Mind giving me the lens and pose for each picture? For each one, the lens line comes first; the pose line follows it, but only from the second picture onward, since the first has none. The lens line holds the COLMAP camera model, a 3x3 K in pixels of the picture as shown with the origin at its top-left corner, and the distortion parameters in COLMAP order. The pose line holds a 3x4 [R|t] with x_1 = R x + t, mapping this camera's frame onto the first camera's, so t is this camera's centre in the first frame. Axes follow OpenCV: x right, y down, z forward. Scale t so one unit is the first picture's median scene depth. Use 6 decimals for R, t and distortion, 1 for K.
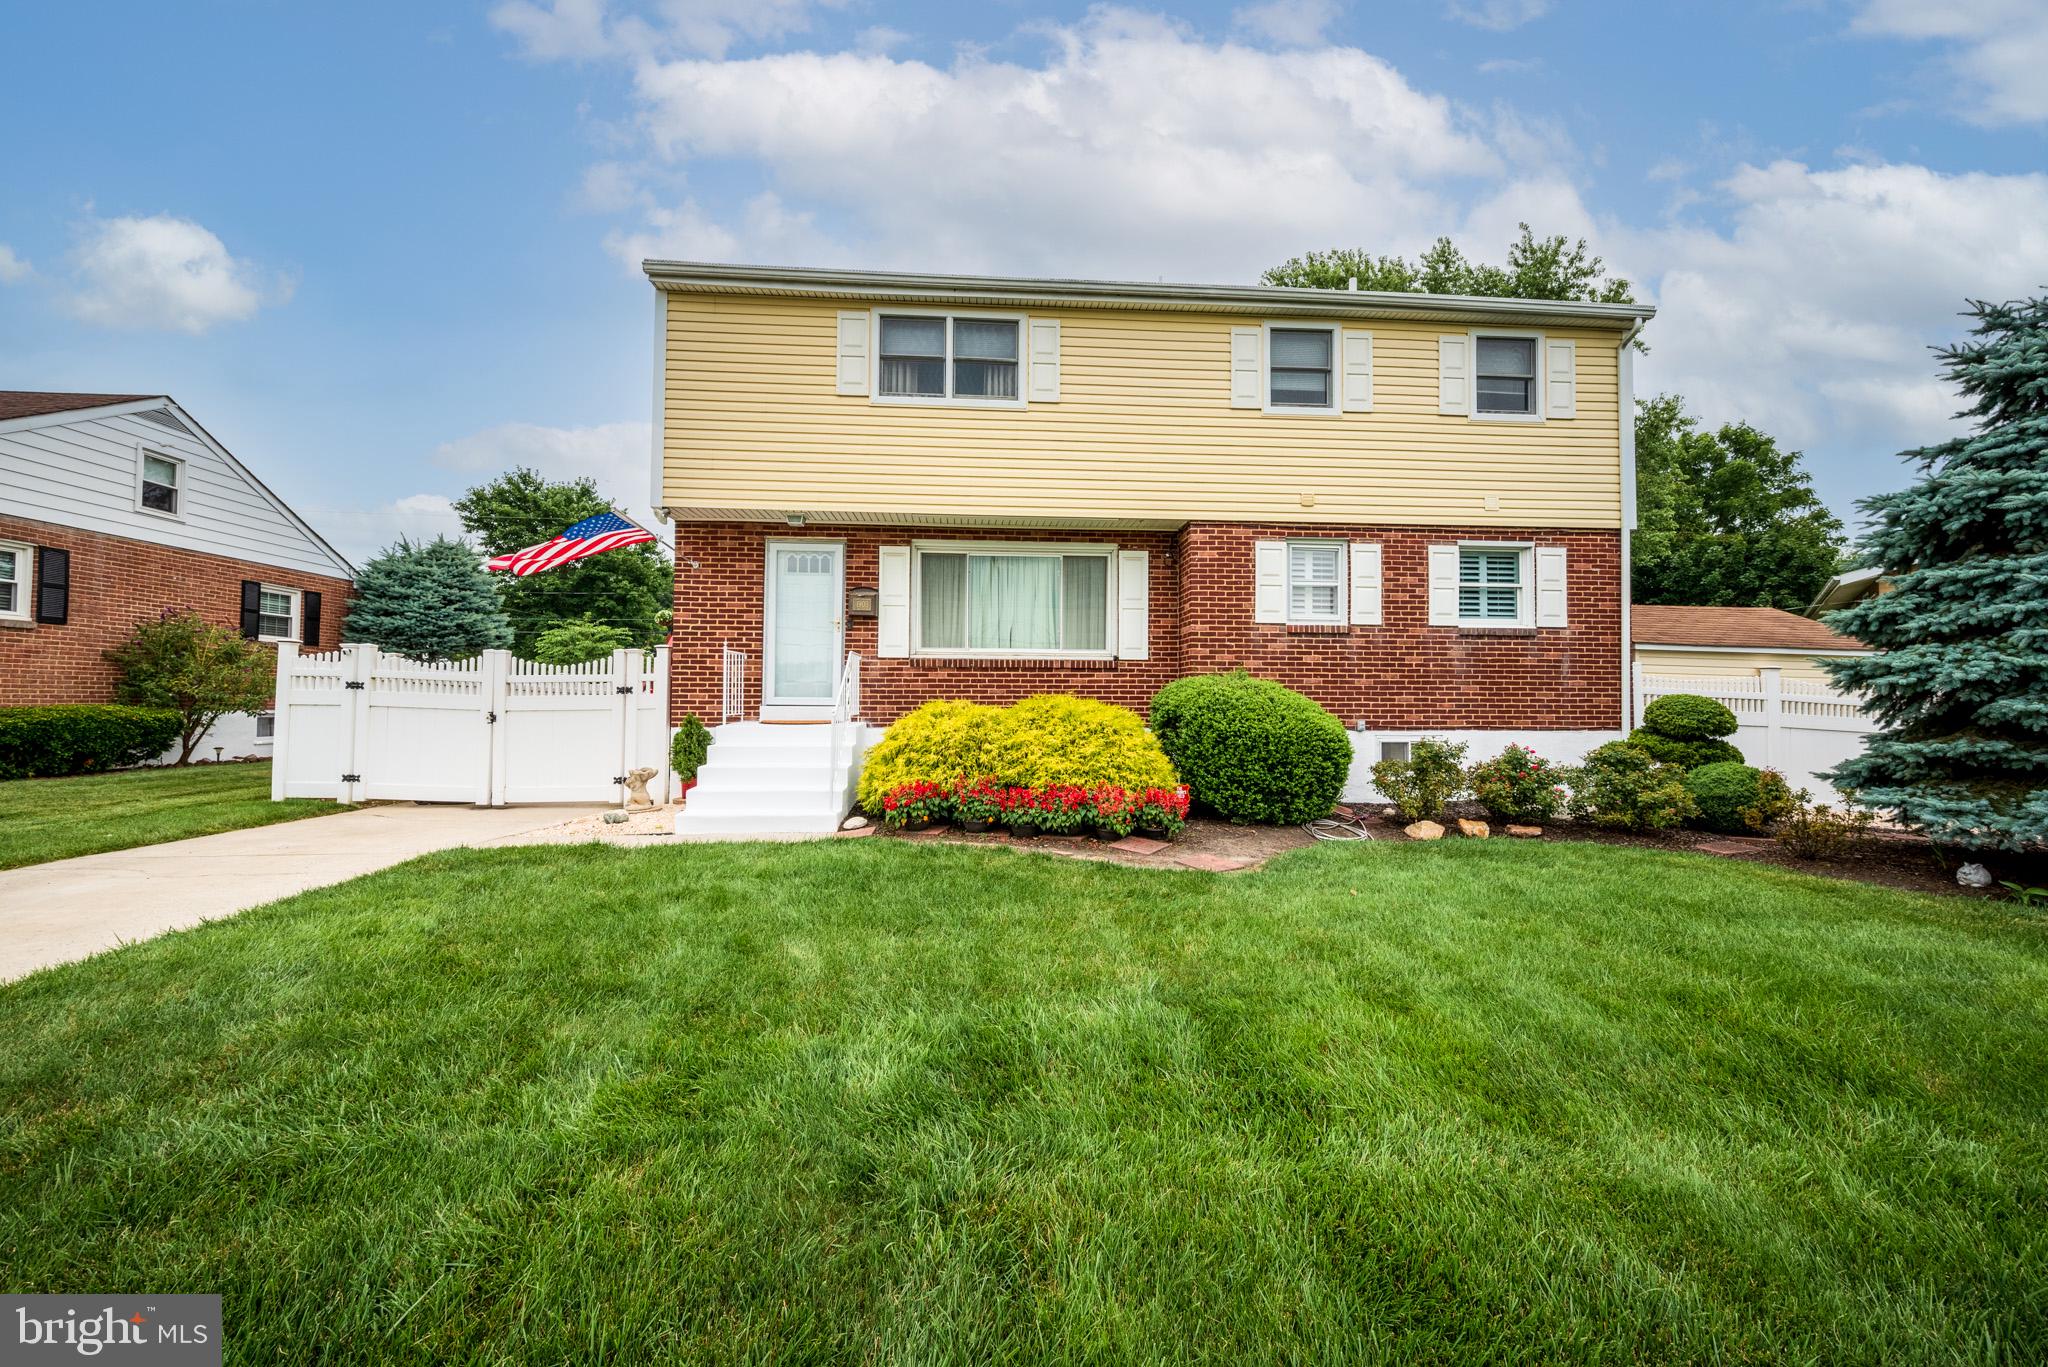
lens RADIAL K [[798.3, 0, 1031.2], [0, 798.3, 678.3], [0, 0, 1]] dist [-0.001062, -0.000775]
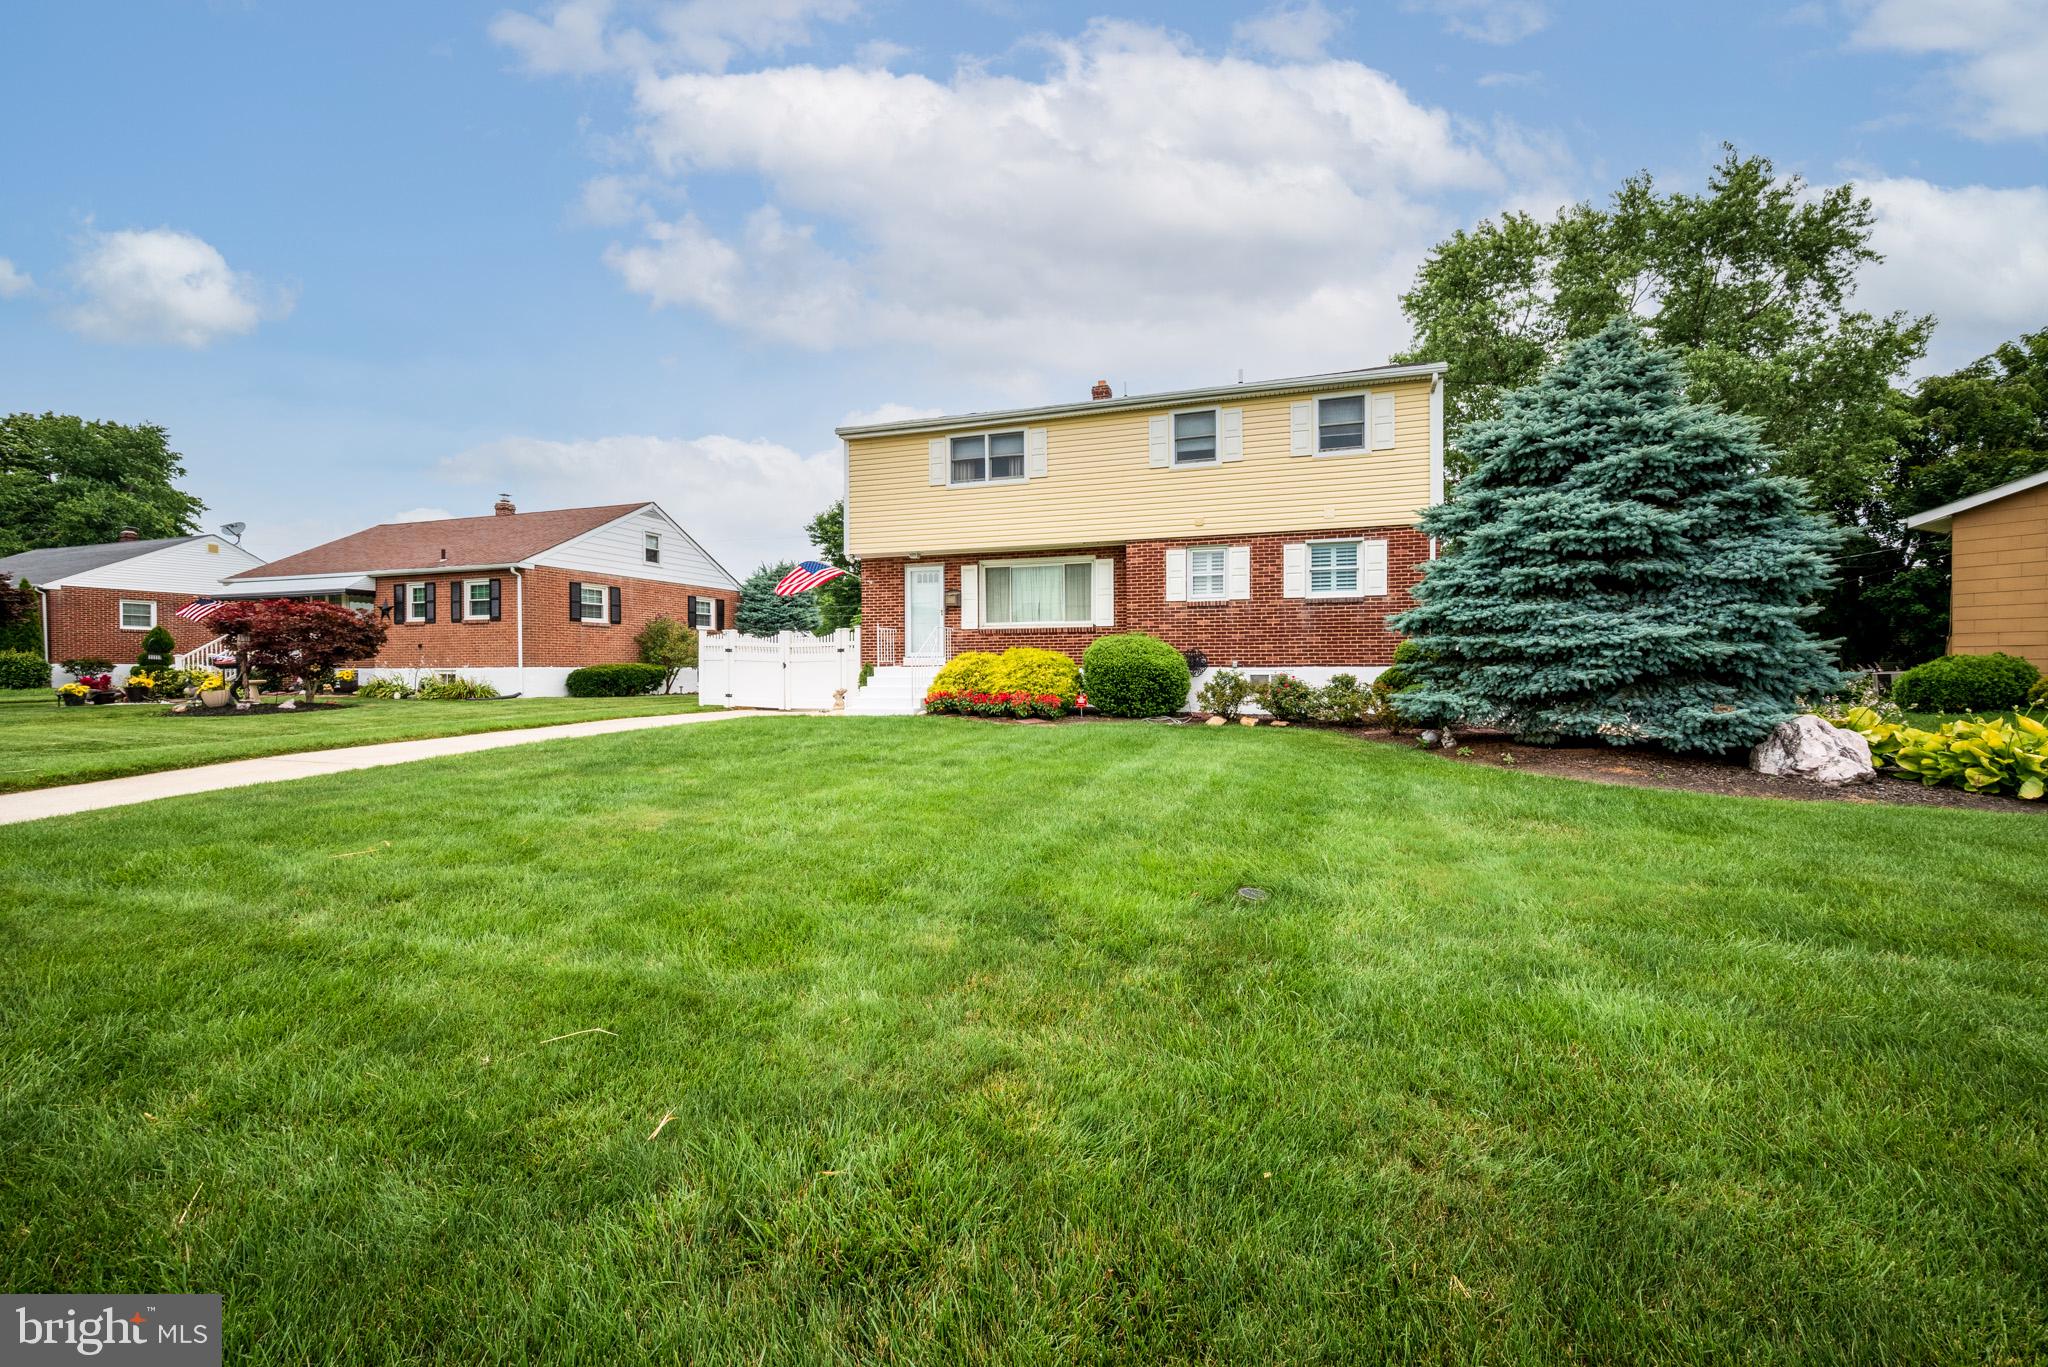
lens RADIAL K [[798.3, 0, 1035.9], [0, 798.3, 671.2], [0, 0, 1]] dist [-0.001062, -0.000775]
pose [[0.927262, -0.008358, -0.374321, 0.626458], [0.020876, 0.999350, 0.029398, 0.018314], [0.373832, -0.035074, 0.926833, -0.584086]]
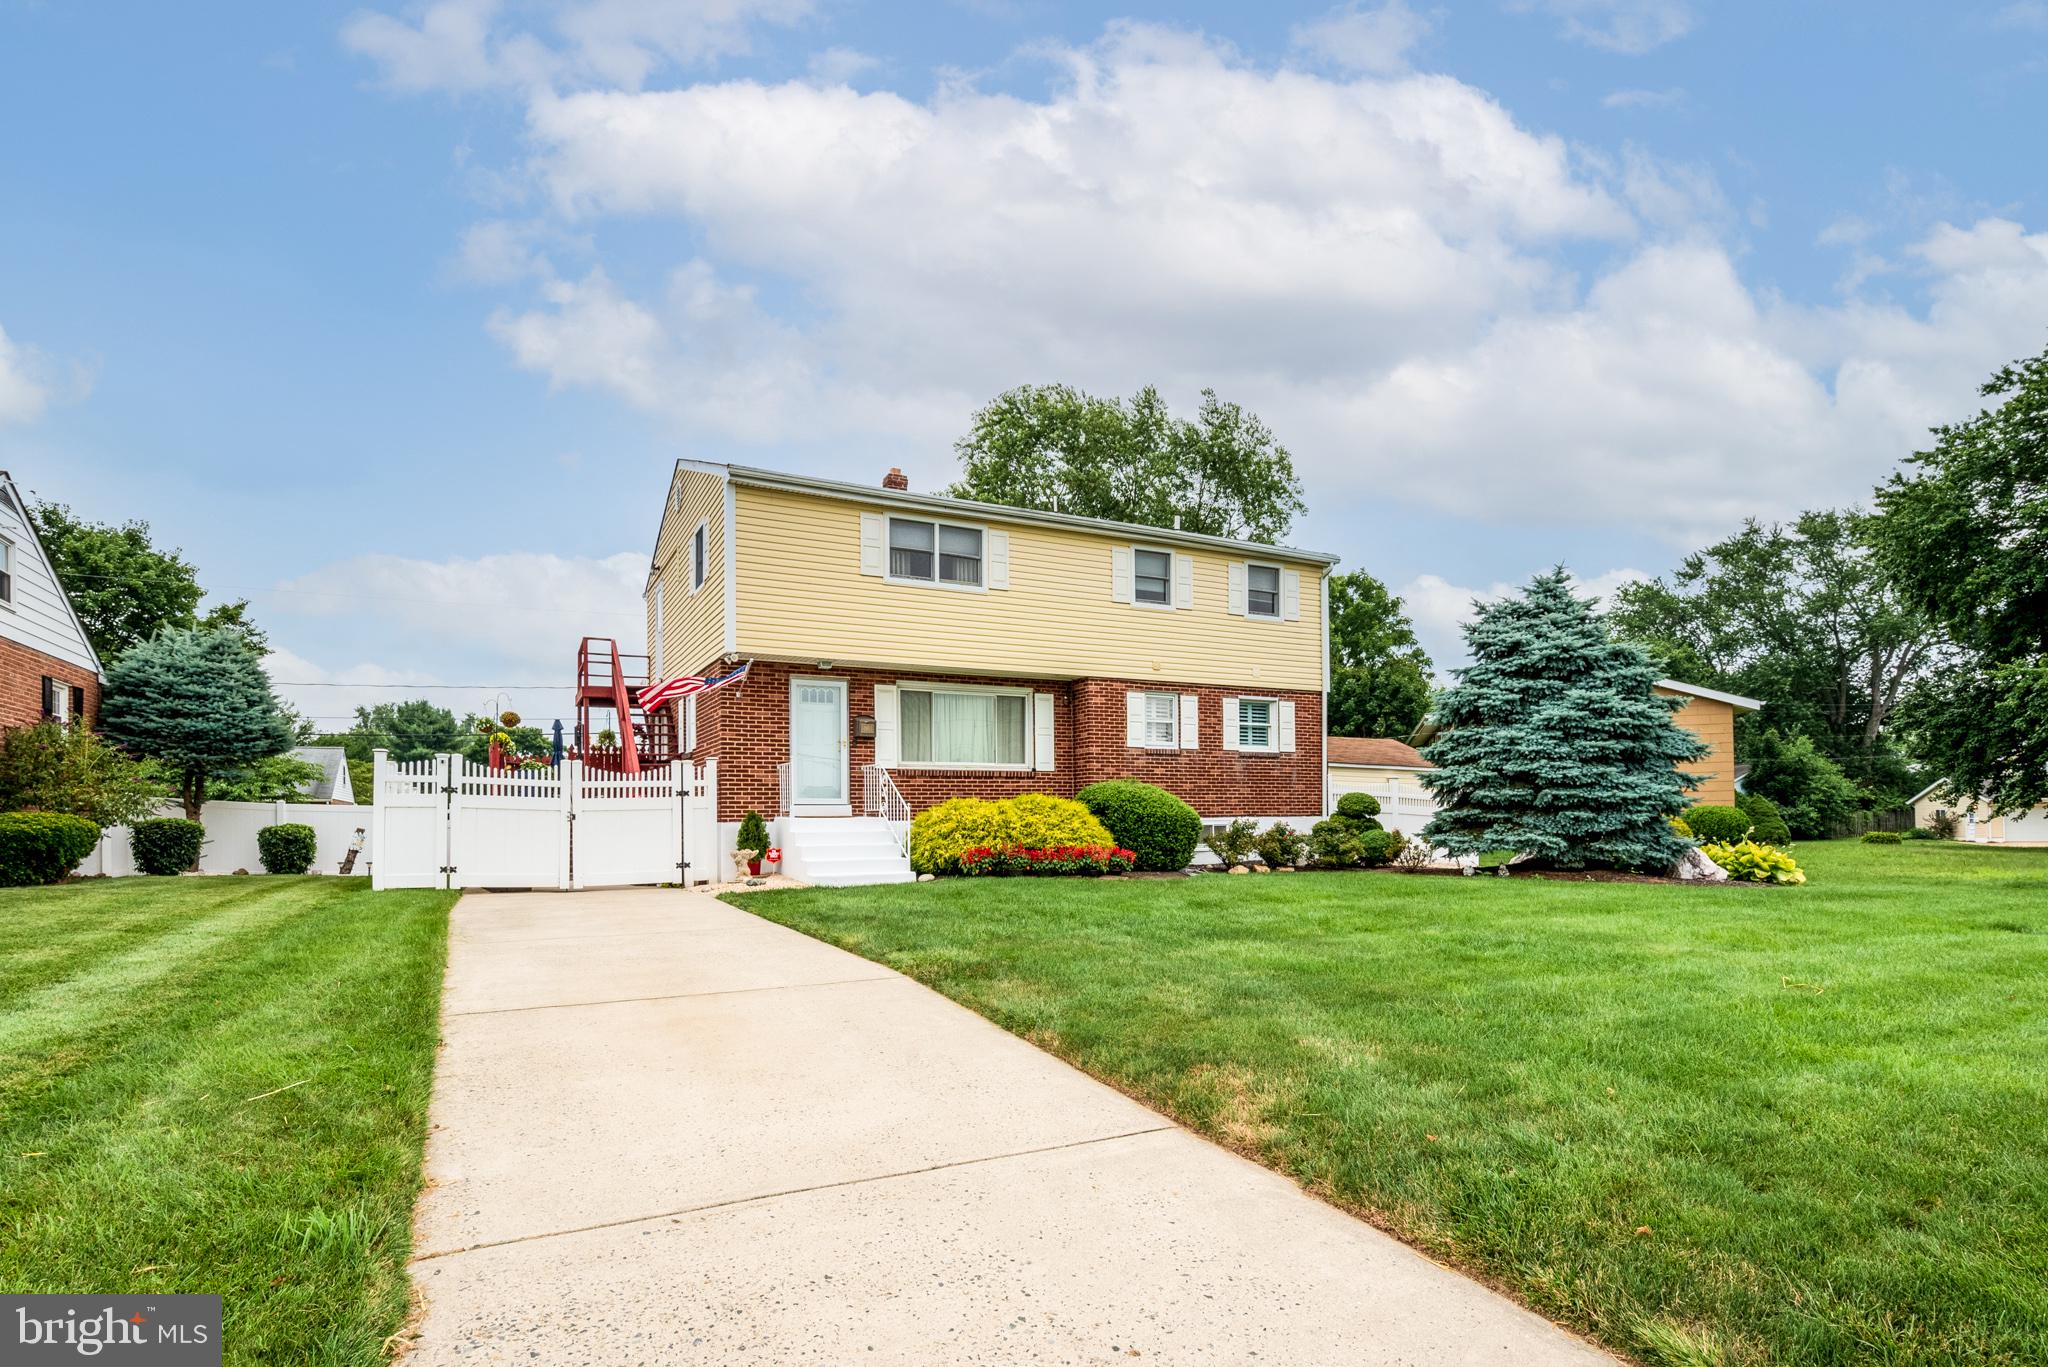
lens RADIAL K [[1001.3, 0, 1016.2], [0, 1001.3, 818.5], [0, 0, 1]] dist [-0.001552, 0.000631]
pose [[0.921228, -0.013682, 0.388782, -0.632372], [0.004331, 0.999680, 0.024918, 0.017126], [-0.388999, -0.021271, 0.920993, -0.641525]]
